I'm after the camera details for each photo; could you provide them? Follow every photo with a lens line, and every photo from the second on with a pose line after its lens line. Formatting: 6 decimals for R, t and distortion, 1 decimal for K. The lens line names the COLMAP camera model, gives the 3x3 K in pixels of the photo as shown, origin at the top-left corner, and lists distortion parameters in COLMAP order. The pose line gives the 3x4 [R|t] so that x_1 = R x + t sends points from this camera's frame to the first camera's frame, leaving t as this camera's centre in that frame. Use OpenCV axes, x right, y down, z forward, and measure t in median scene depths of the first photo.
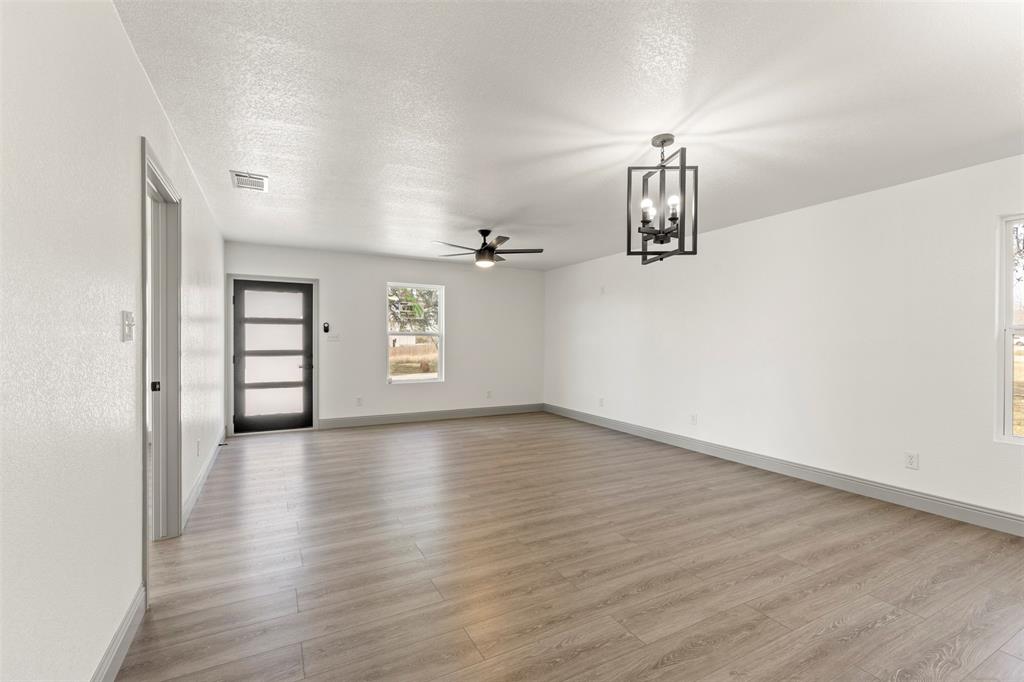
lens RADIAL K [[457.2, 0, 516.5], [0, 457.2, 340.3], [0, 0, 1]] dist [-0.002395, -0.001474]
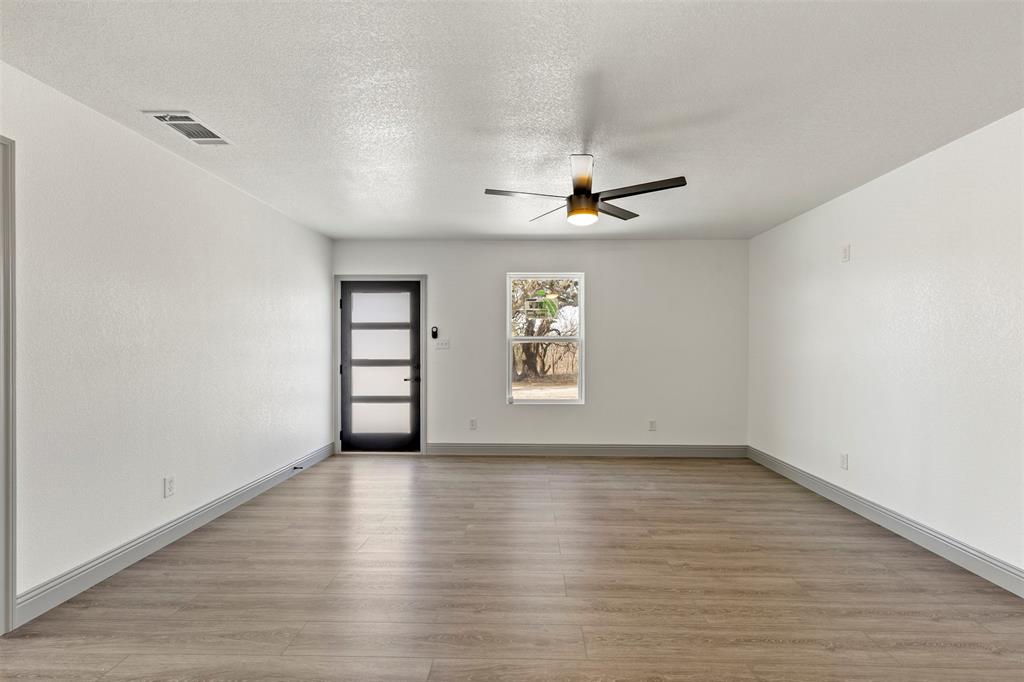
lens RADIAL K [[457.2, 0, 516.5], [0, 457.2, 340.3], [0, 0, 1]] dist [-0.002395, -0.001474]
pose [[0.867180, -0.011465, -0.497863, 0.126541], [0.003218, 0.999843, -0.017421, 0.001372], [0.497985, 0.013505, 0.867081, 0.362409]]
